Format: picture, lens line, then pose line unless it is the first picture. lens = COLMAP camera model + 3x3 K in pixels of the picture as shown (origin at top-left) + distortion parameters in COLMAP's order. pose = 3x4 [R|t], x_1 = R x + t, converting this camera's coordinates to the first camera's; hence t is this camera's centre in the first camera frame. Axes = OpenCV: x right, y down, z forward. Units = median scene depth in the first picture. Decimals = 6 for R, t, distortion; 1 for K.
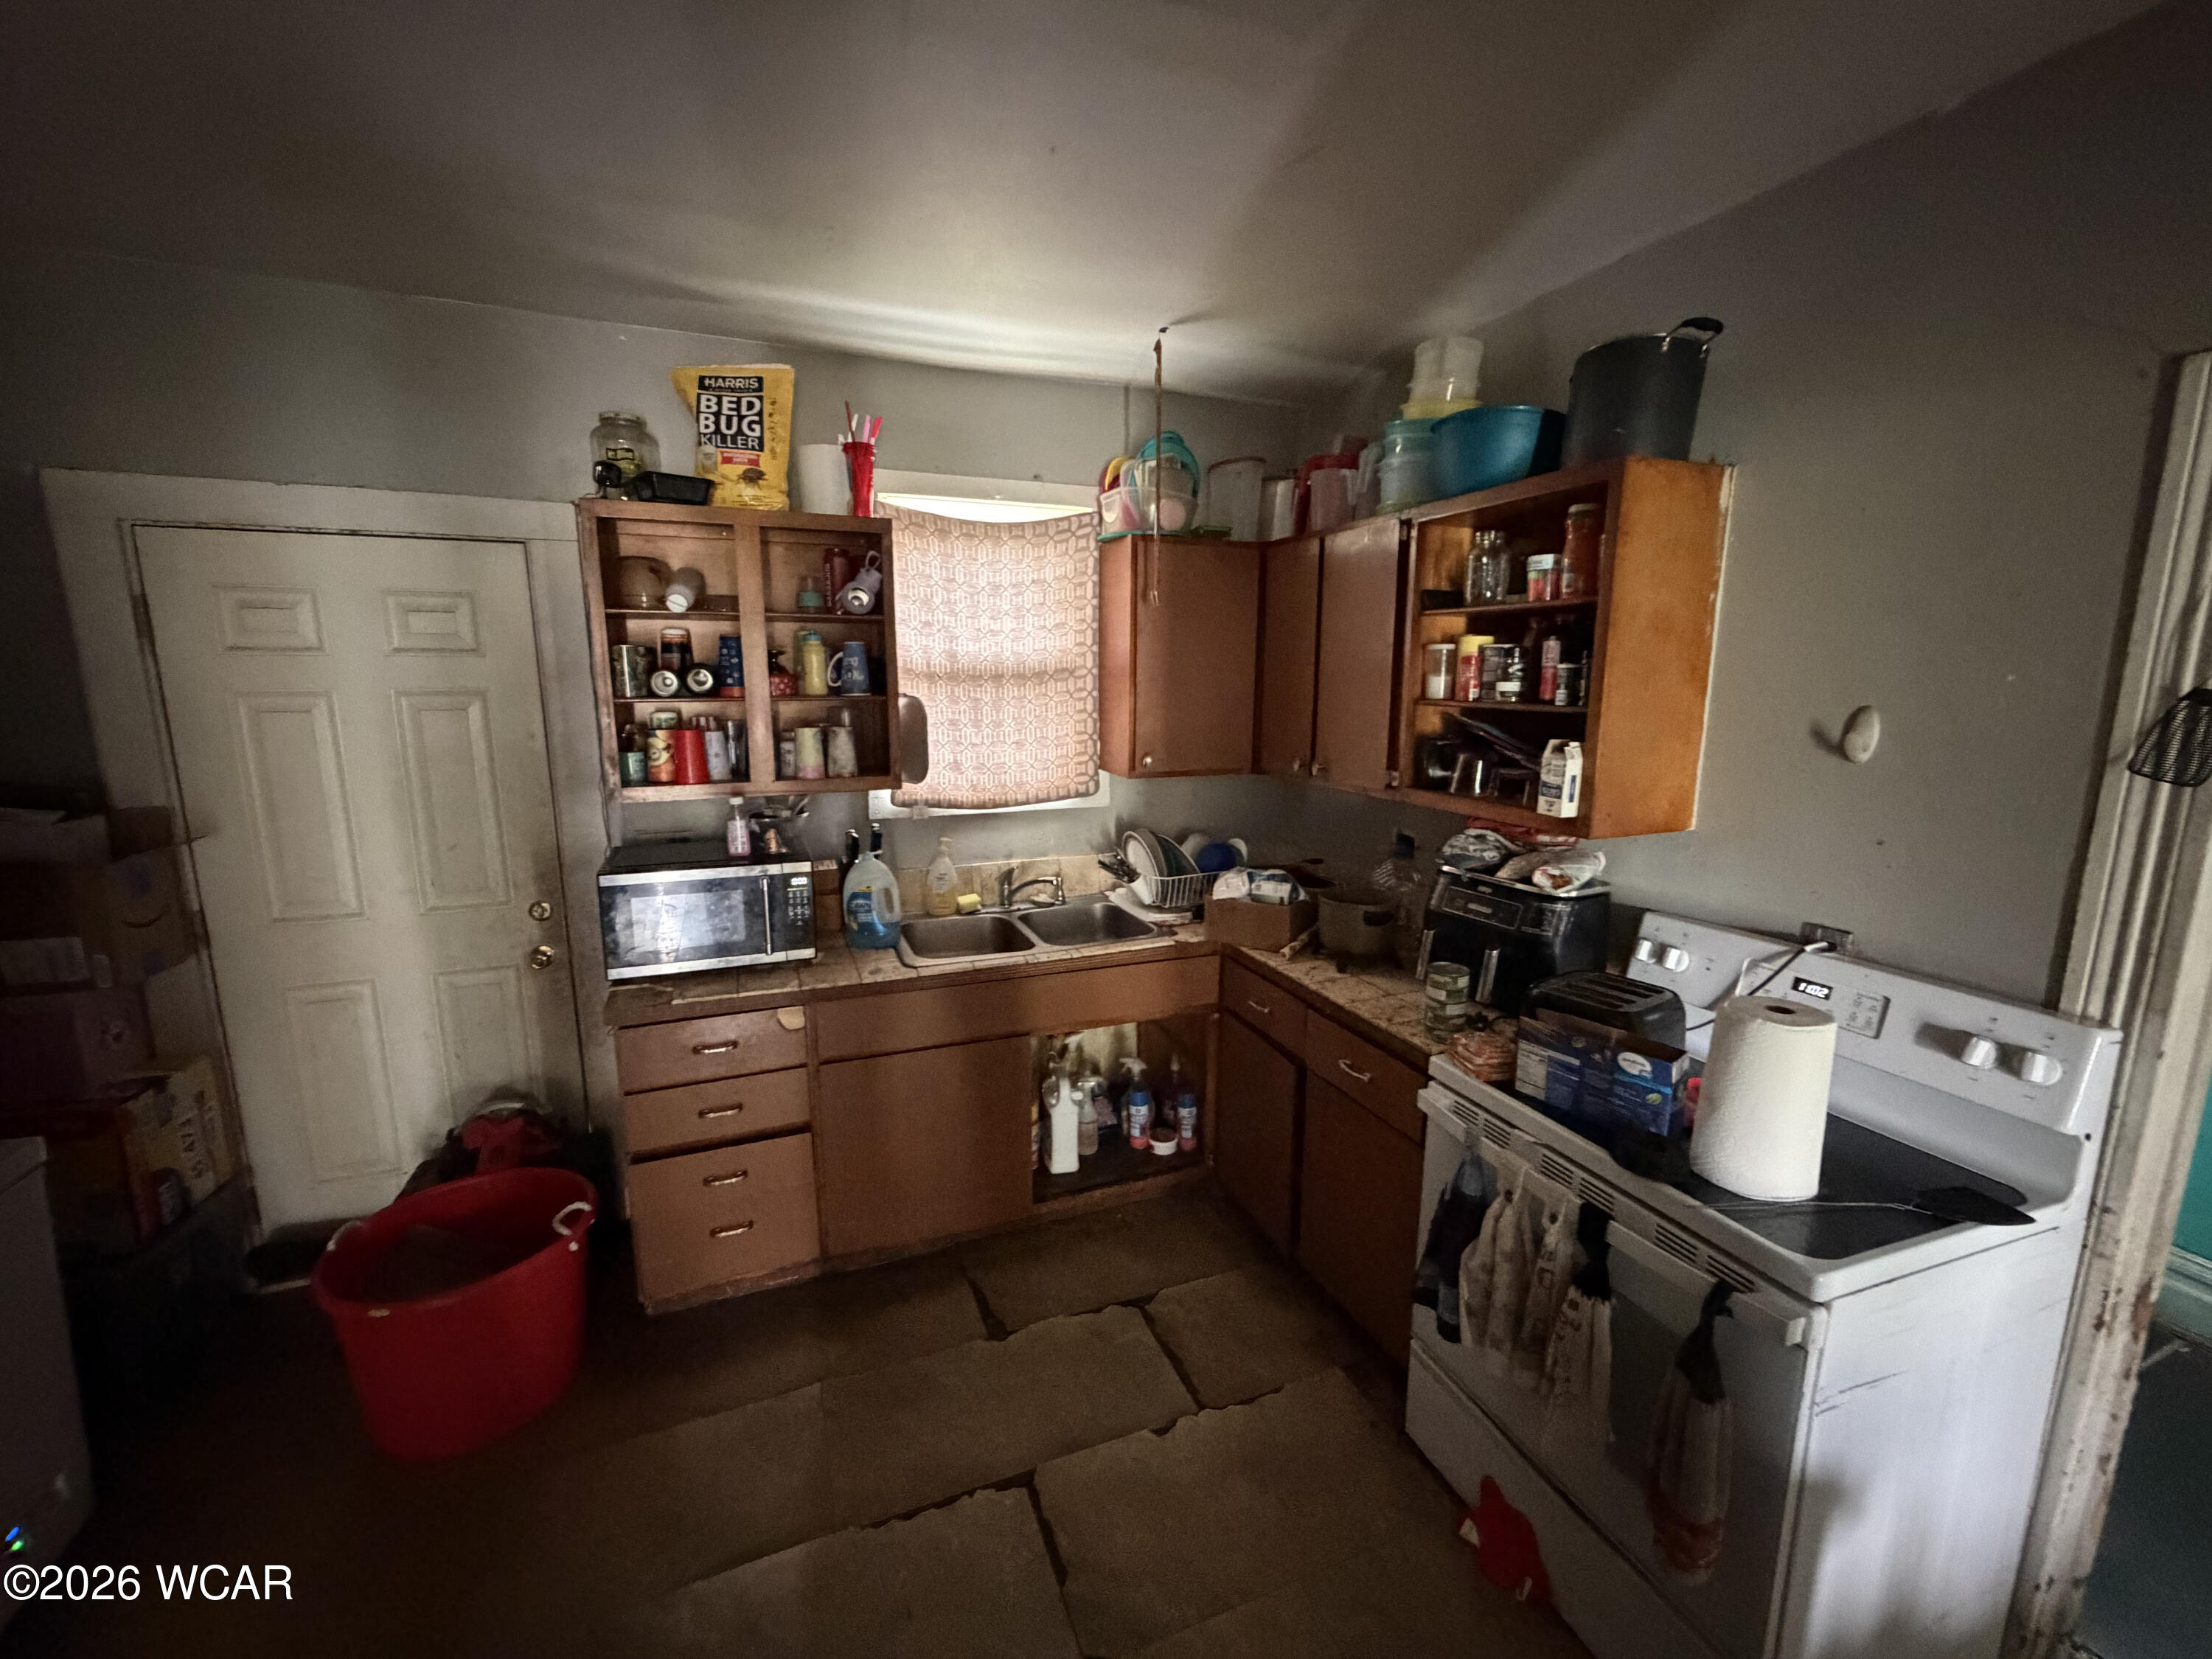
lens RADIAL K [[886.2, 0, 1108.3], [0, 886.2, 830.7], [0, 0, 1]] dist [-0.000784, -0.000007]
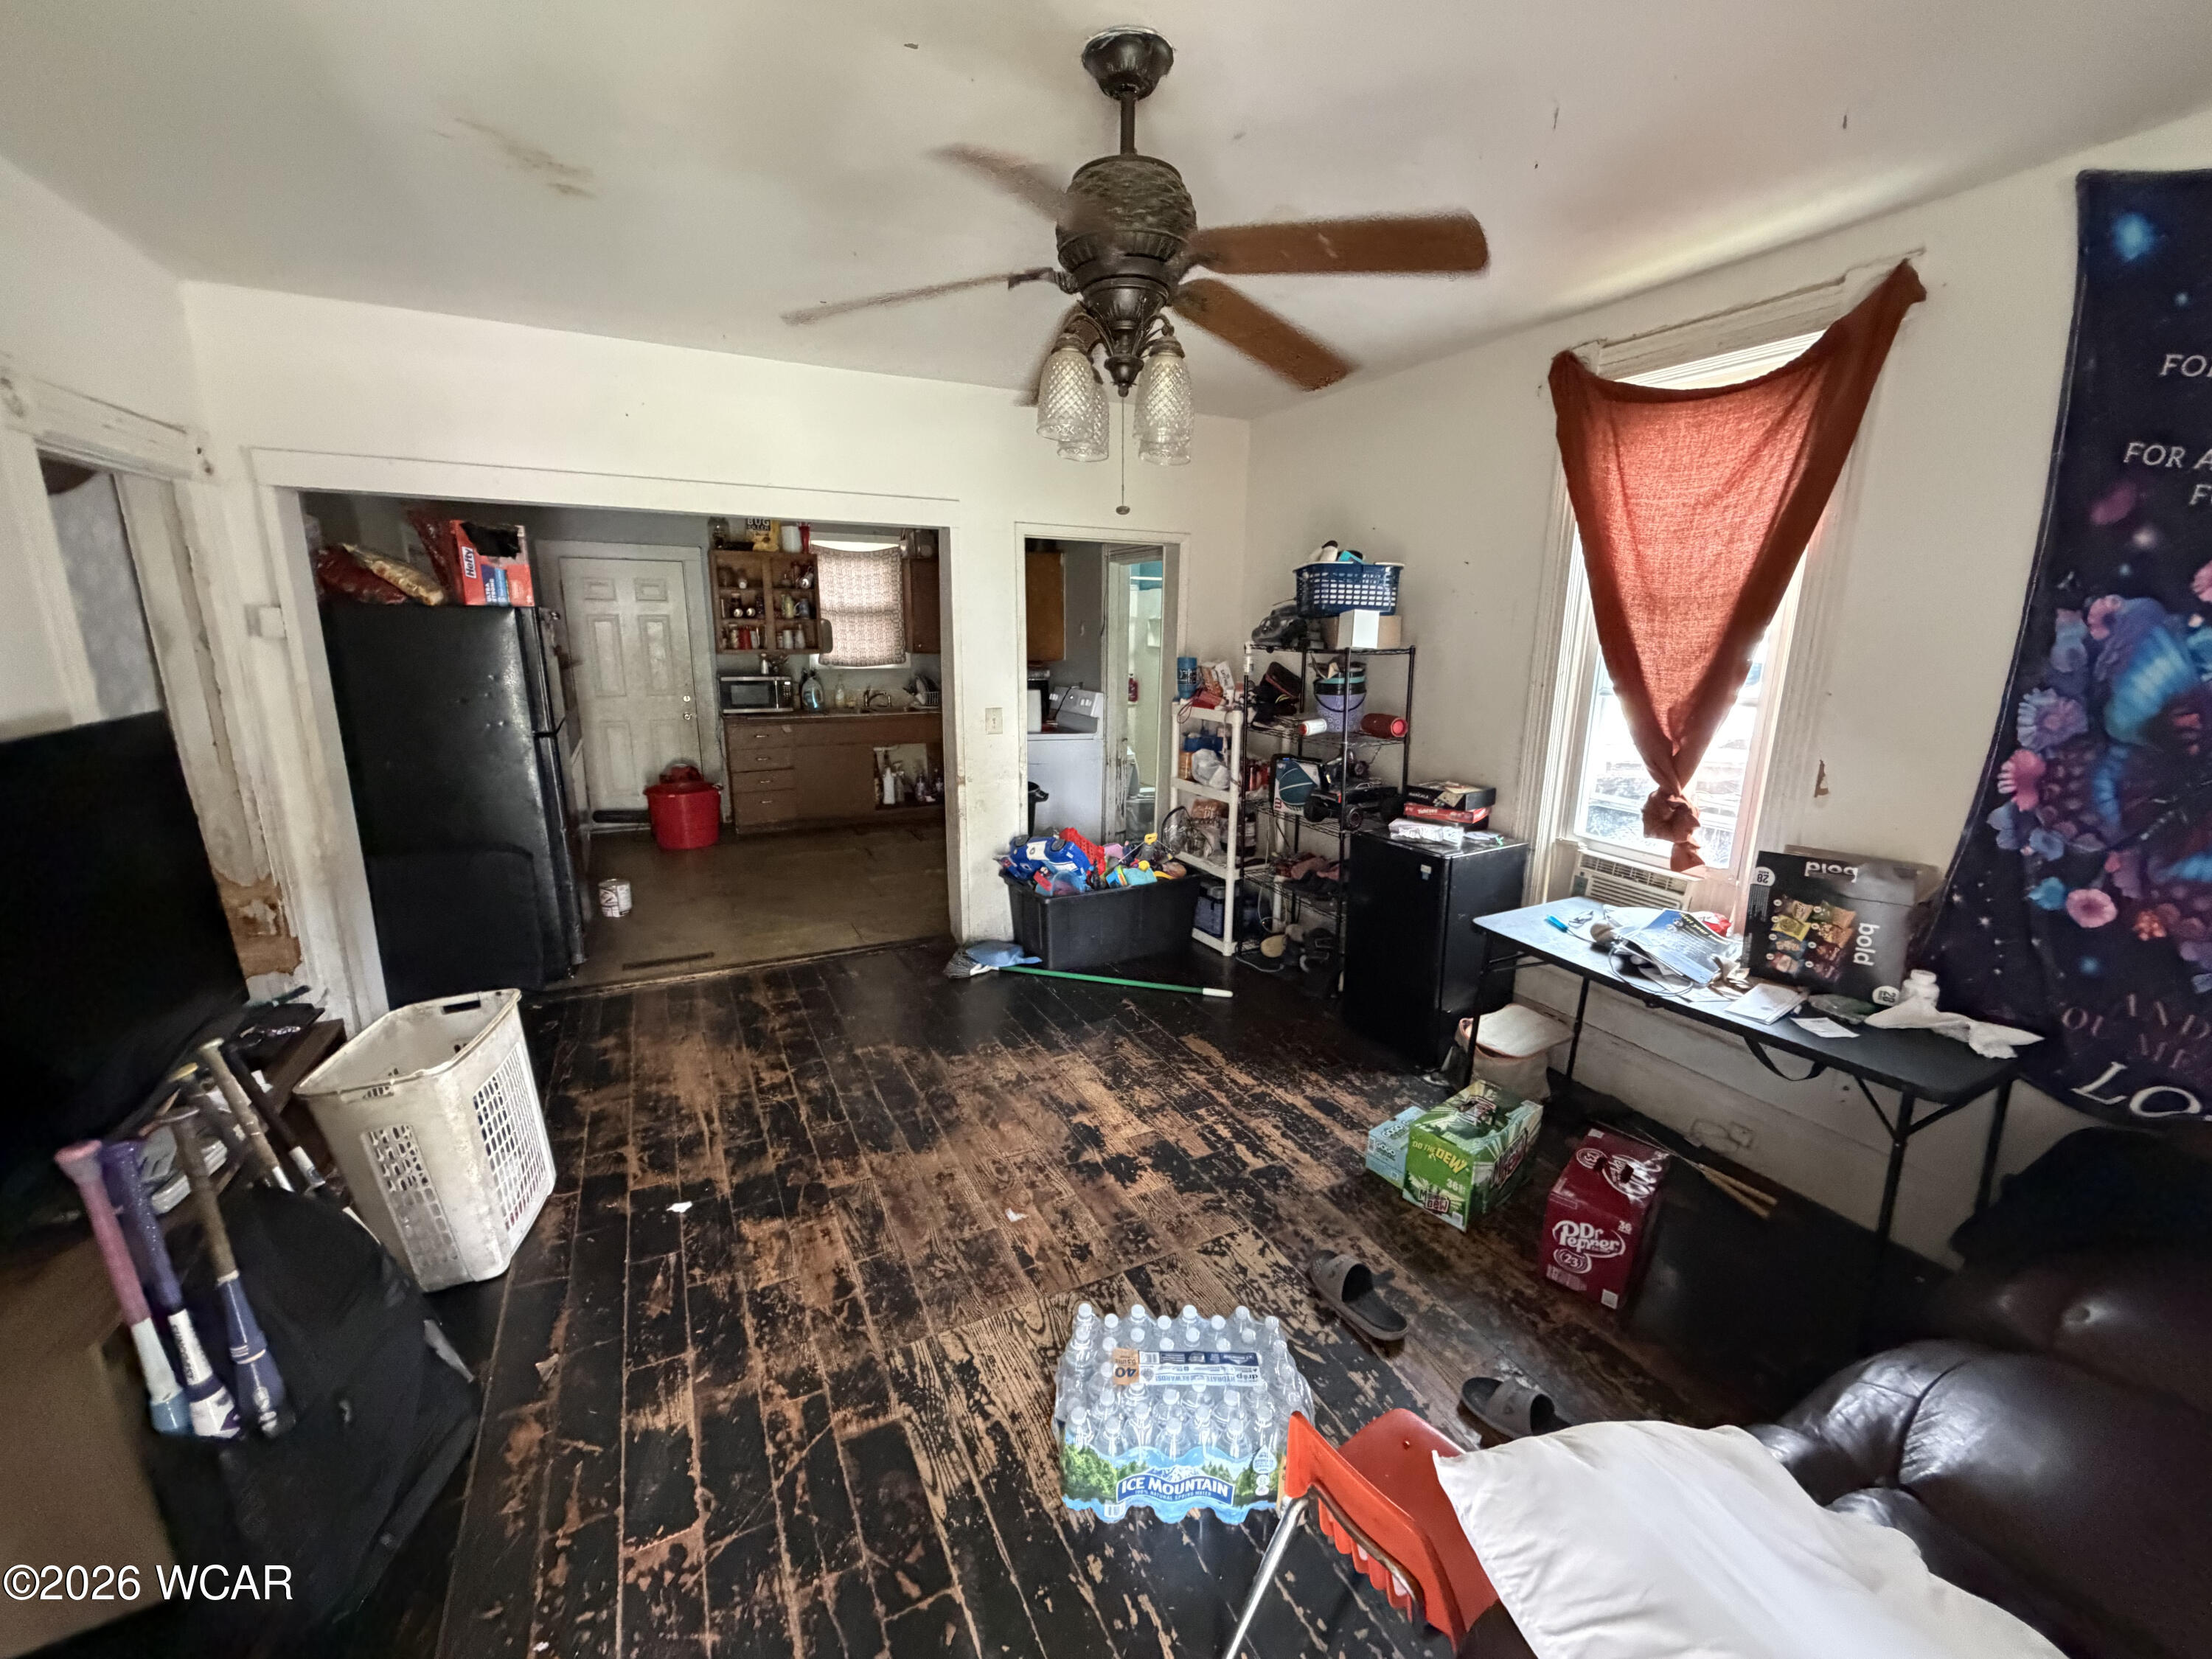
lens RADIAL K [[886.2, 0, 1105.0], [0, 886.2, 823.8], [0, 0, 1]] dist [-0.000784, -0.000007]
pose [[0.997013, -0.008349, 0.076787, 0.417216], [0.004698, 0.998855, 0.047603, 0.349297], [-0.077096, -0.047100, 0.995911, -1.800473]]
